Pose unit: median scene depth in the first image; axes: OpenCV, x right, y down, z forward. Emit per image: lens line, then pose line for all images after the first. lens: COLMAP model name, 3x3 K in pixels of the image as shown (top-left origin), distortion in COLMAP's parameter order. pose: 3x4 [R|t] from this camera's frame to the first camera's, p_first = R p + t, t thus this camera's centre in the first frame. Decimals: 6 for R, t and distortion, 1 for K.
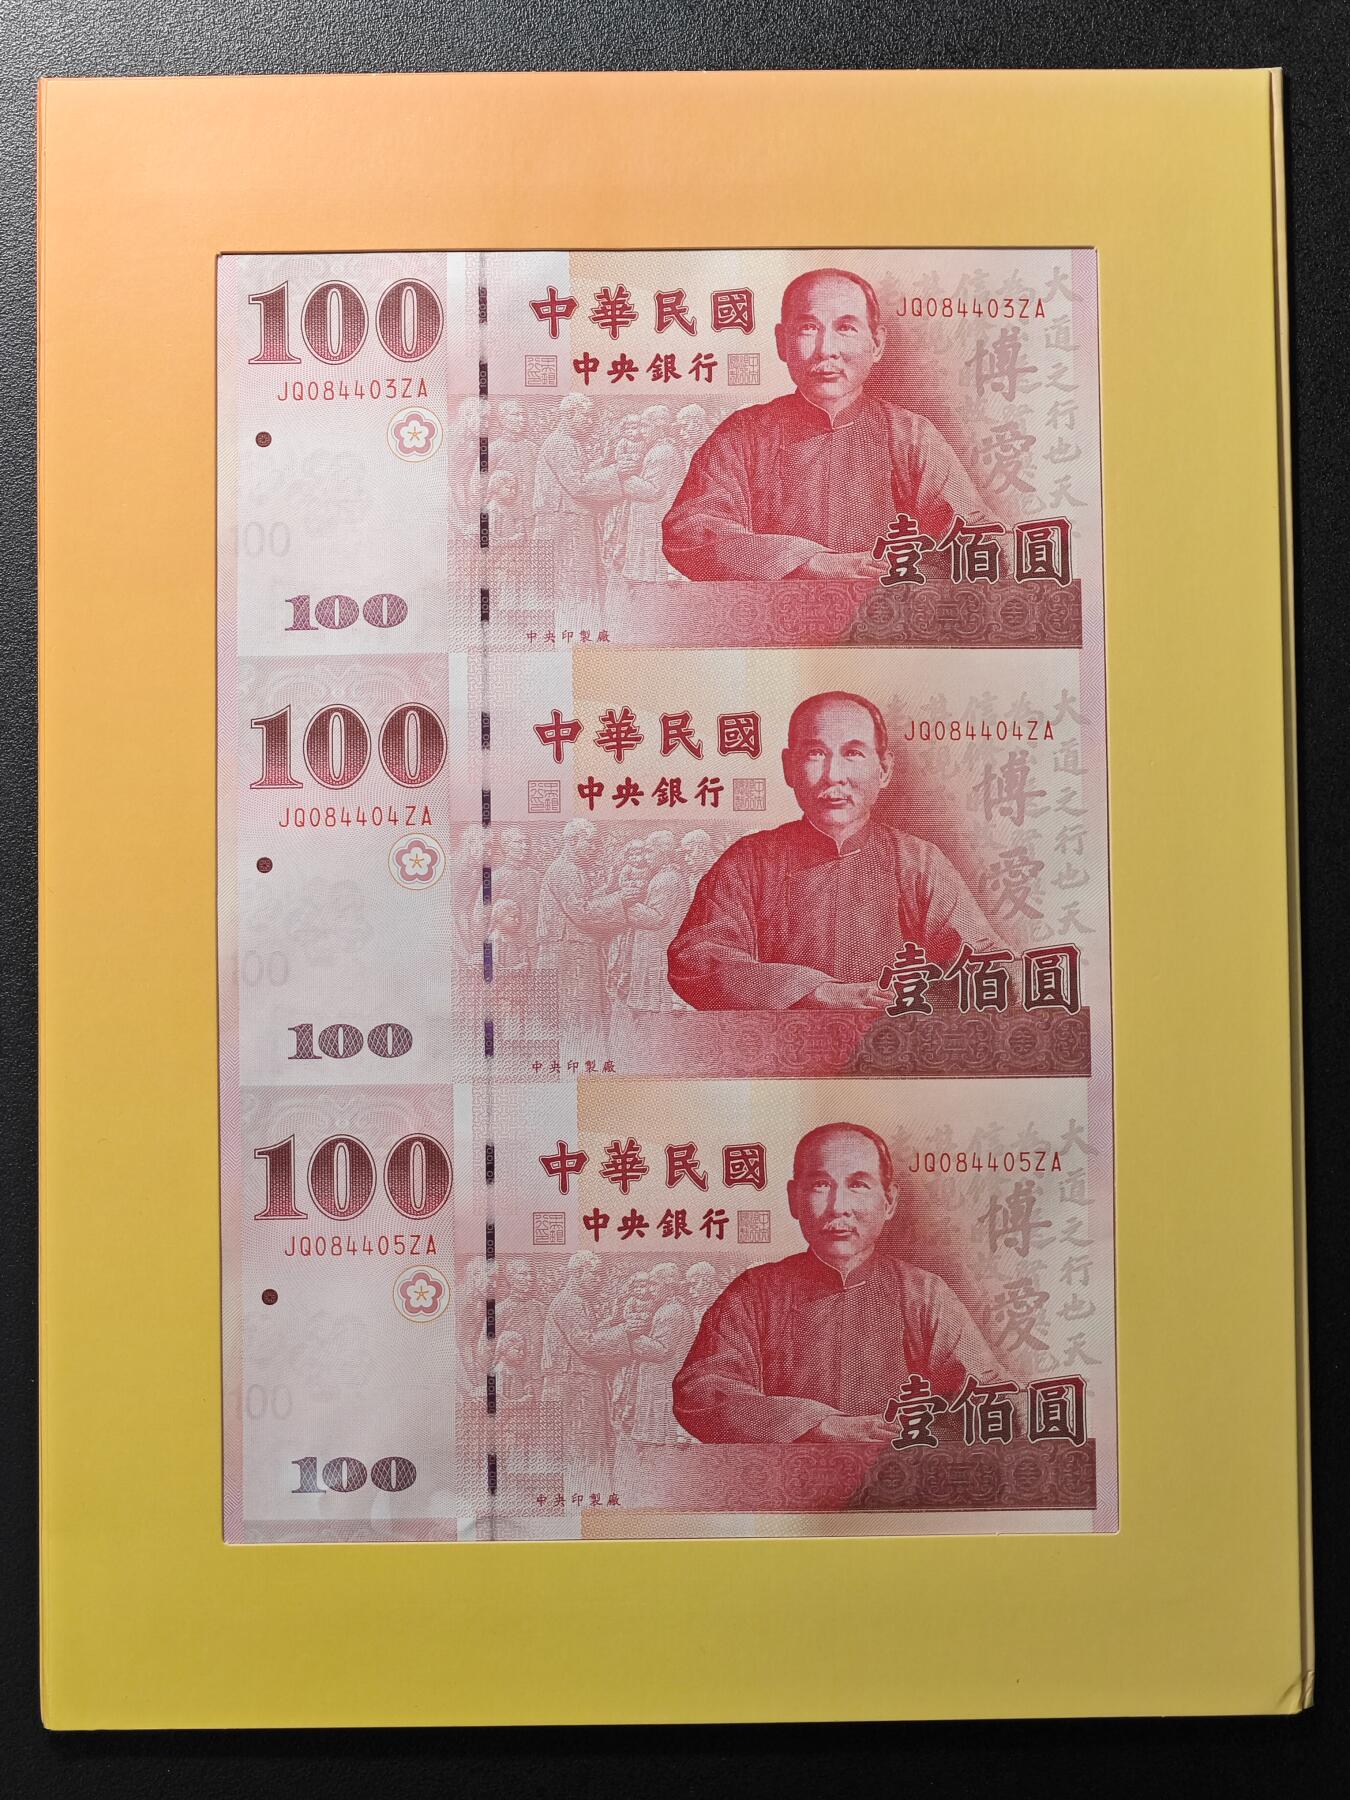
lens RADIAL K [[3916.2, 0, 658.9], [0, 3916.2, 890.9], [0, 0, 1]] dist [0.045486, 0.000000]
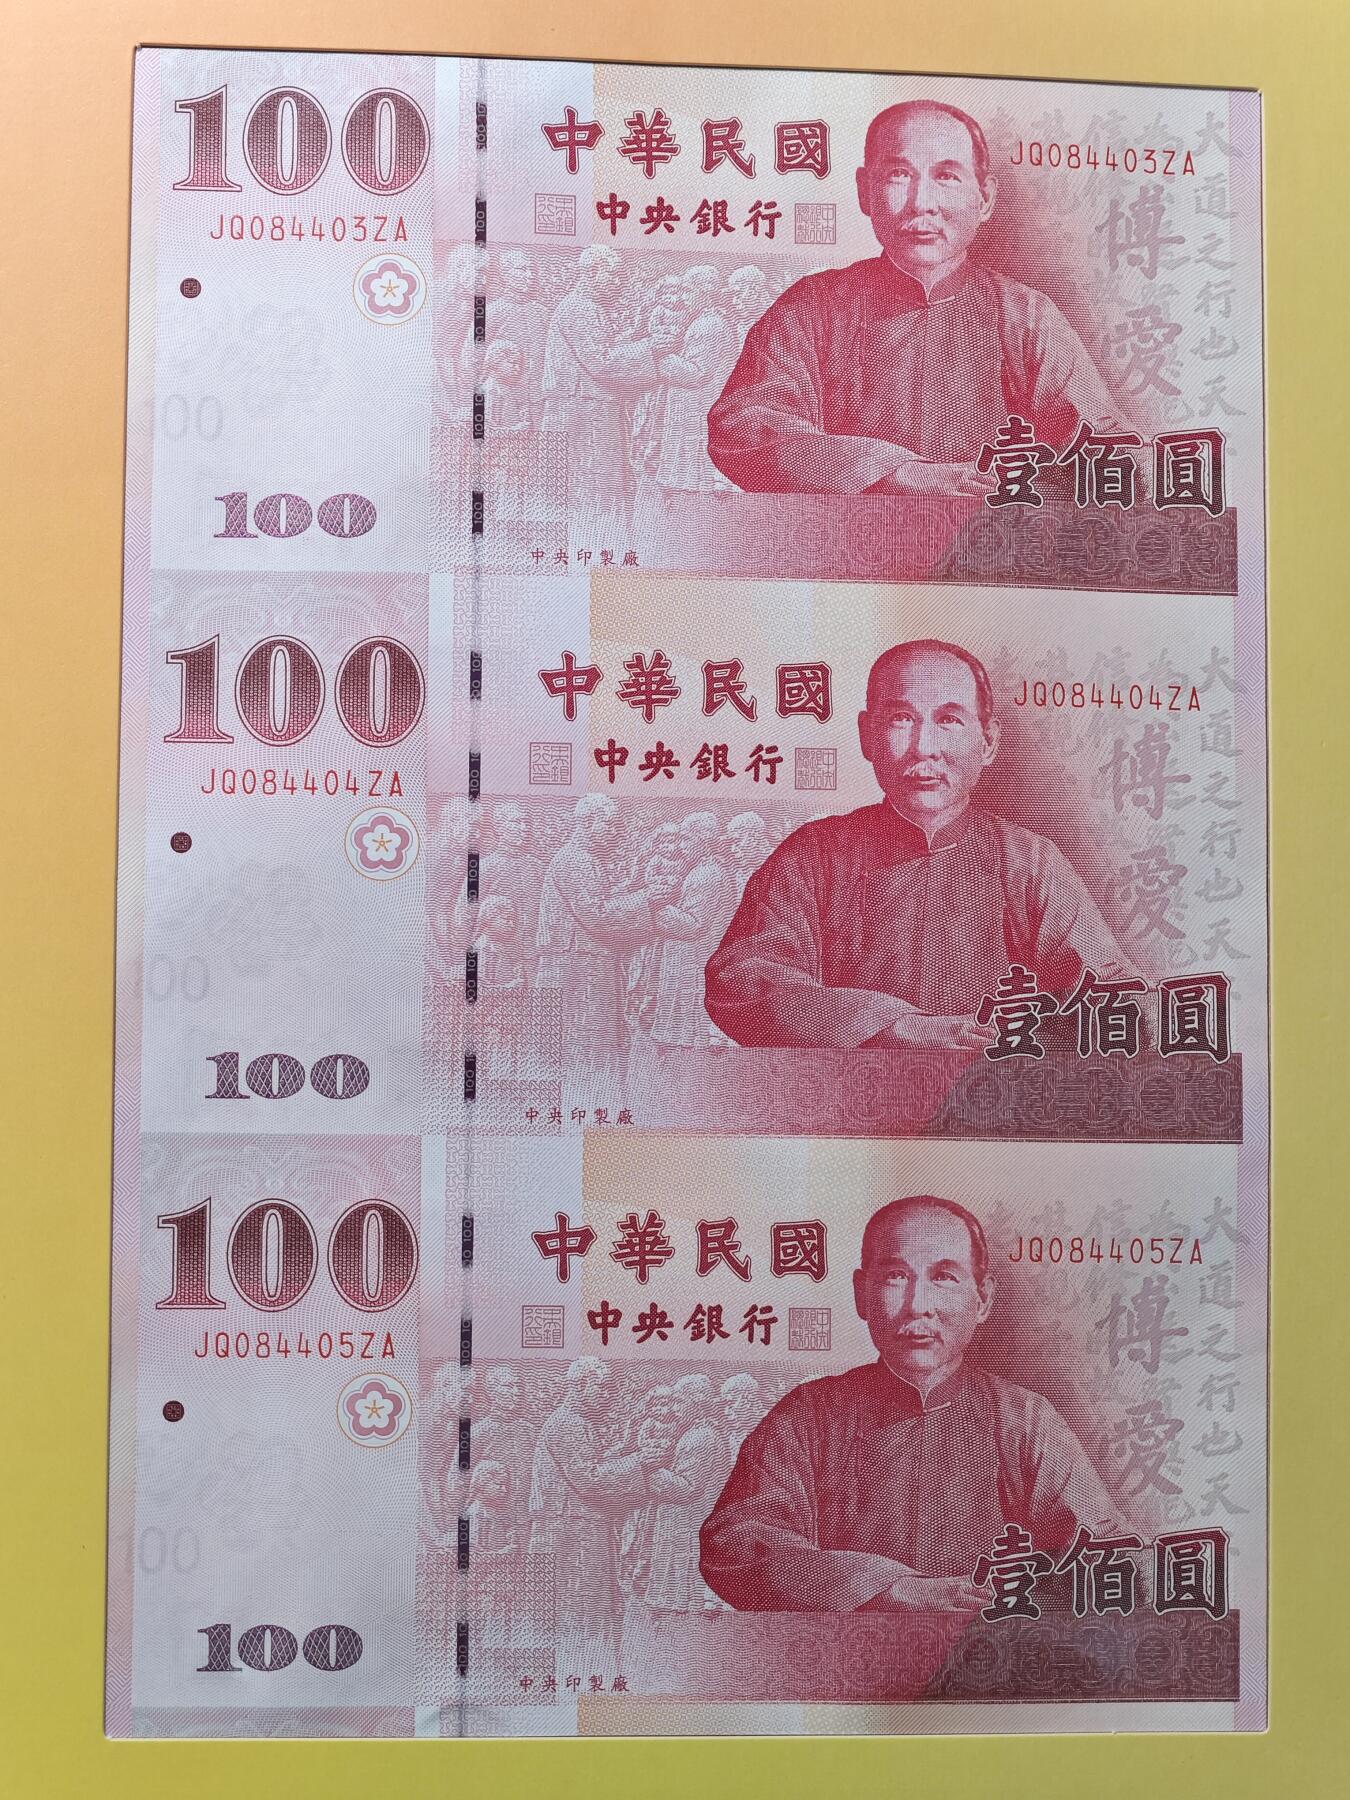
lens RADIAL K [[3916.2, 0, 687.0], [0, 3916.2, 913.4], [0, 0, 1]] dist [0.045486, 0.000000]
pose [[0.995728, 0.025952, 0.088609, -0.069780], [-0.024396, 0.999529, -0.018601, 0.018889], [-0.089050, 0.016360, 0.995893, 0.232771]]
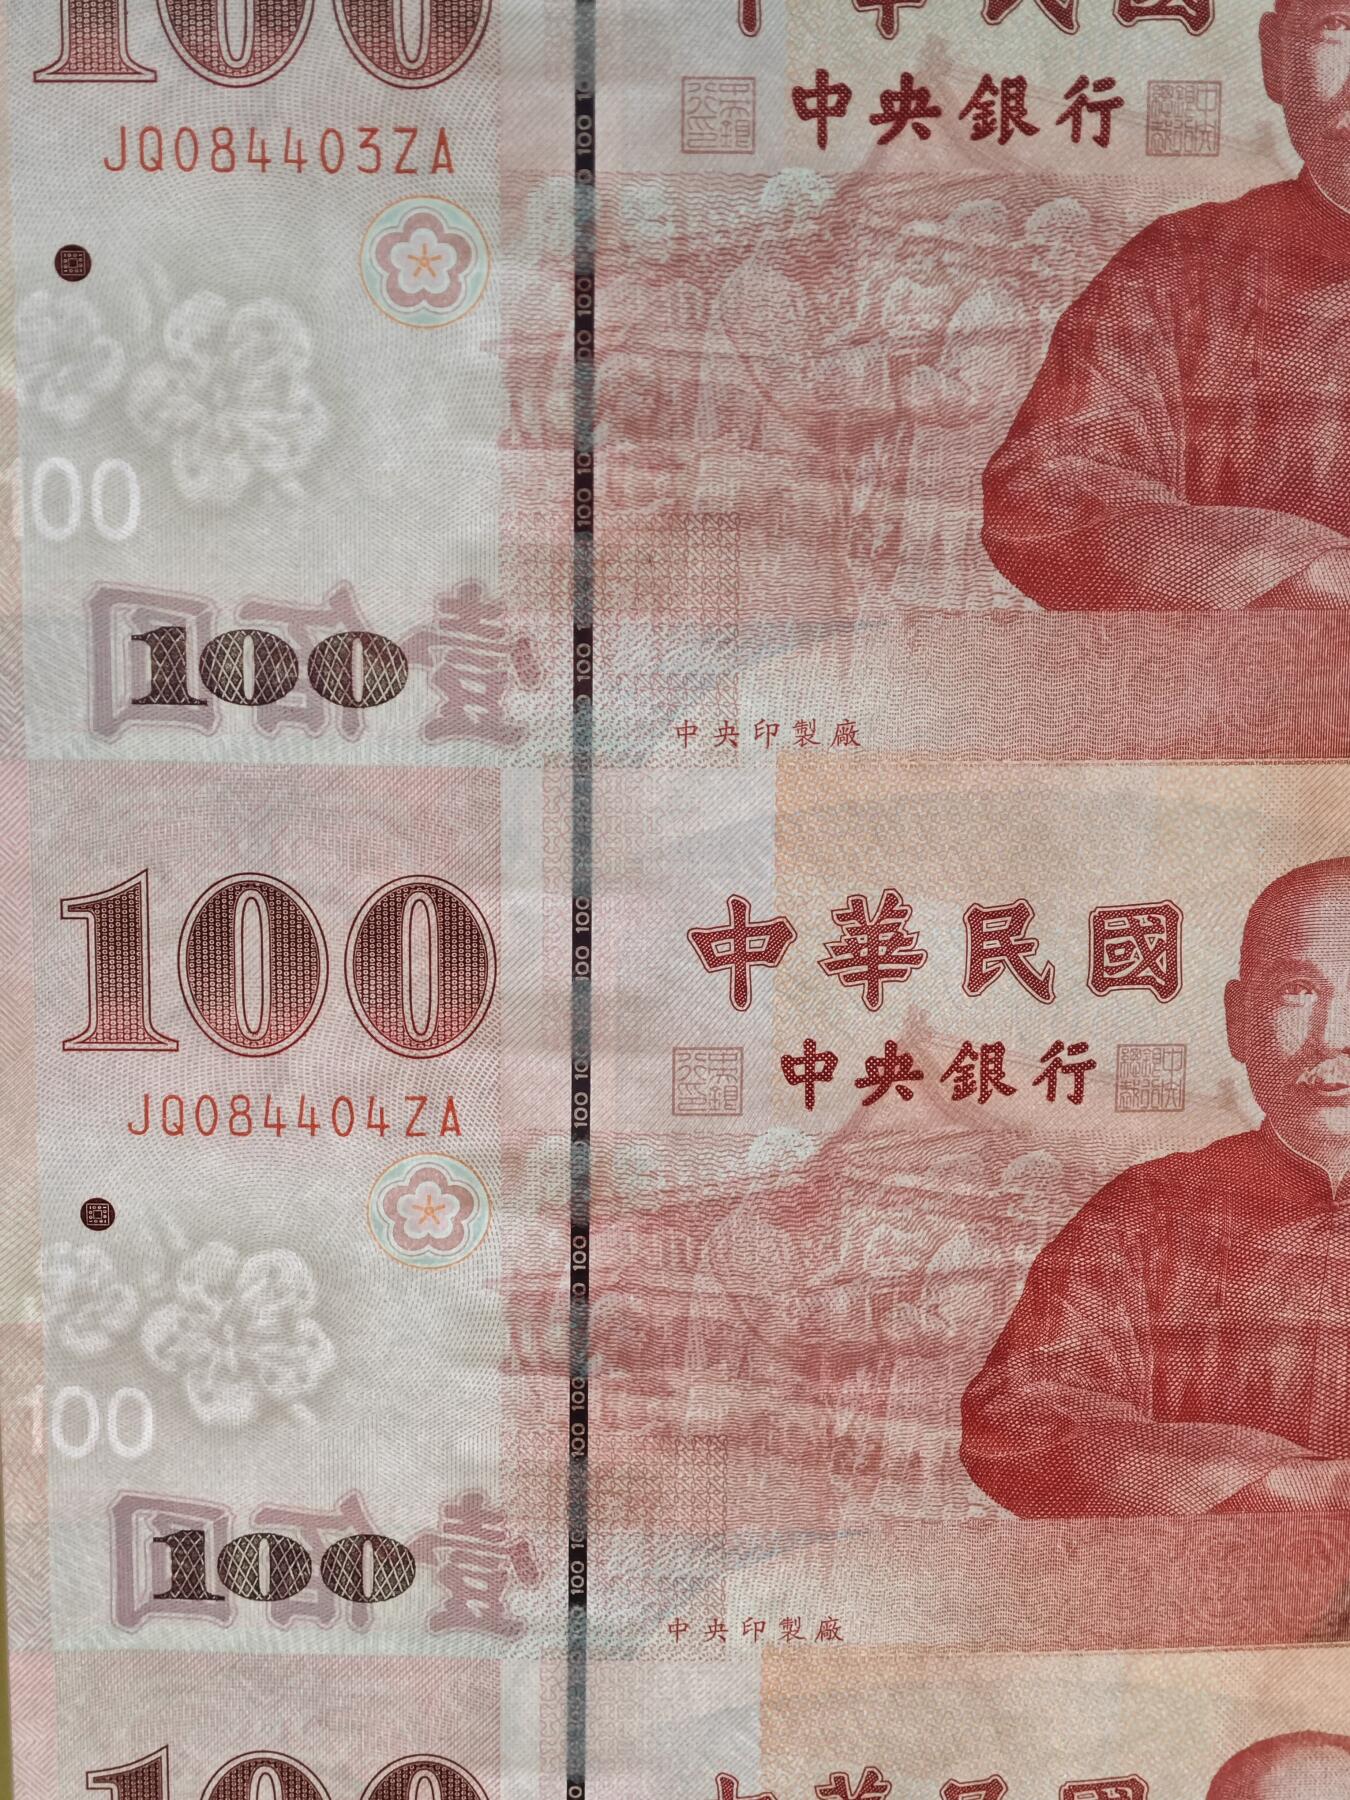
lens RADIAL K [[3916.2, 0, 688.1], [0, 3916.2, 893.5], [0, 0, 1]] dist [0.045486, 0.000000]
pose [[0.998293, 0.008104, 0.057831, -0.058177], [-0.025668, 0.950424, 0.309897, -0.186794], [-0.052453, -0.310853, 0.949010, 0.569948]]
